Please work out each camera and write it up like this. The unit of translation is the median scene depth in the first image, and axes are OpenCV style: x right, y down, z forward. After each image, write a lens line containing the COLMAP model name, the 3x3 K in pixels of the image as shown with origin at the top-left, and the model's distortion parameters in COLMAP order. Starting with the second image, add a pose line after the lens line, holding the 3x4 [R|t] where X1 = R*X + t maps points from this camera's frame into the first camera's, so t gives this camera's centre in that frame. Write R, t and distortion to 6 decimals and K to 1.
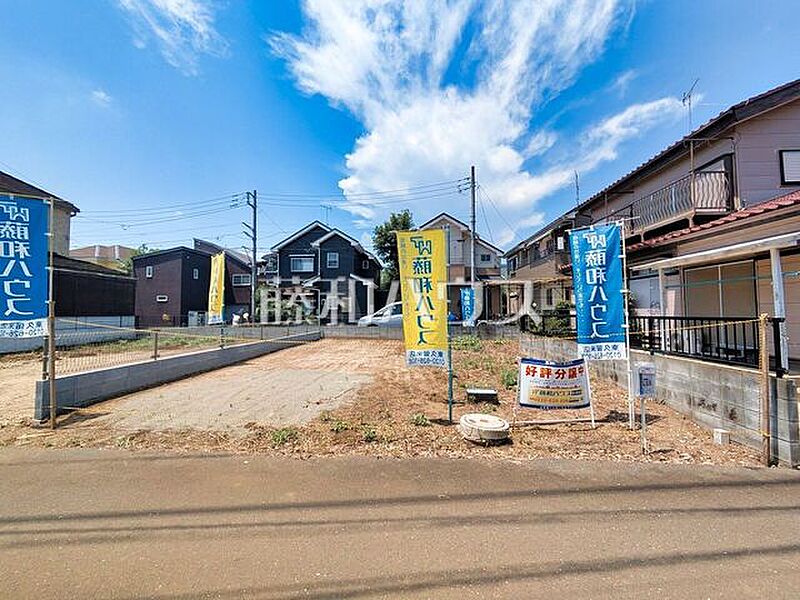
lens RADIAL K [[316.8, 0, 404.7], [0, 316.8, 301.7], [0, 0, 1]] dist [0.001407, 0.000078]
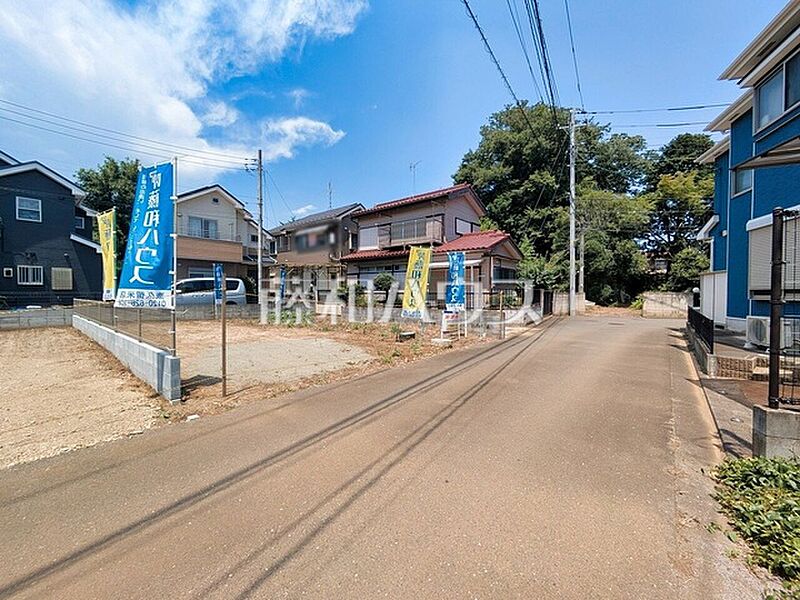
lens RADIAL K [[317.5, 0, 403.7], [0, 317.5, 301.6], [0, 0, 1]] dist [-0.000869, -0.000043]
pose [[0.598220, -0.014993, 0.801192, -0.760867], [-0.031975, 0.998582, 0.042562, 0.015968], [-0.800694, -0.051079, 0.596892, -0.034517]]
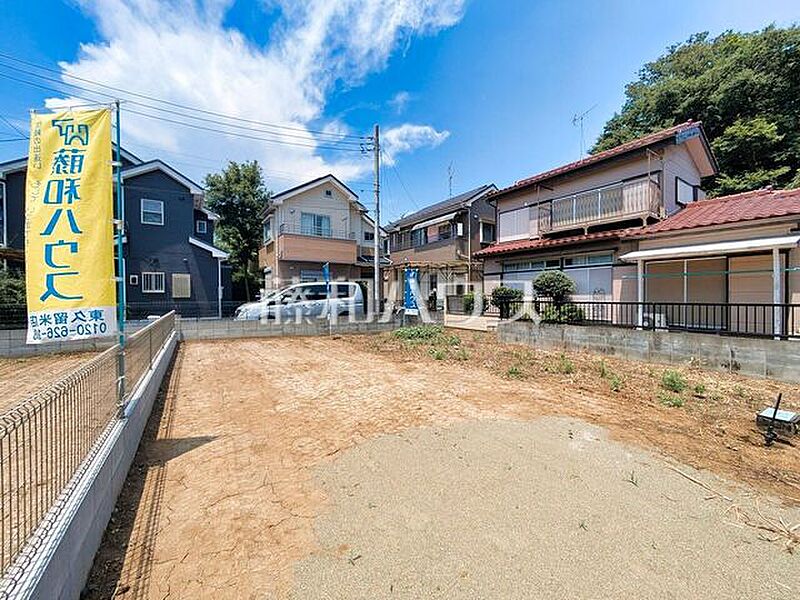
lens RADIAL K [[321.9, 0, 403.4], [0, 321.9, 301.8], [0, 0, 1]] dist [0.002214, 0.000190]
pose [[0.808172, -0.006330, 0.588912, -0.529562], [-0.020831, 0.999009, 0.039324, 0.017927], [-0.588578, -0.044049, 0.807240, 0.551555]]
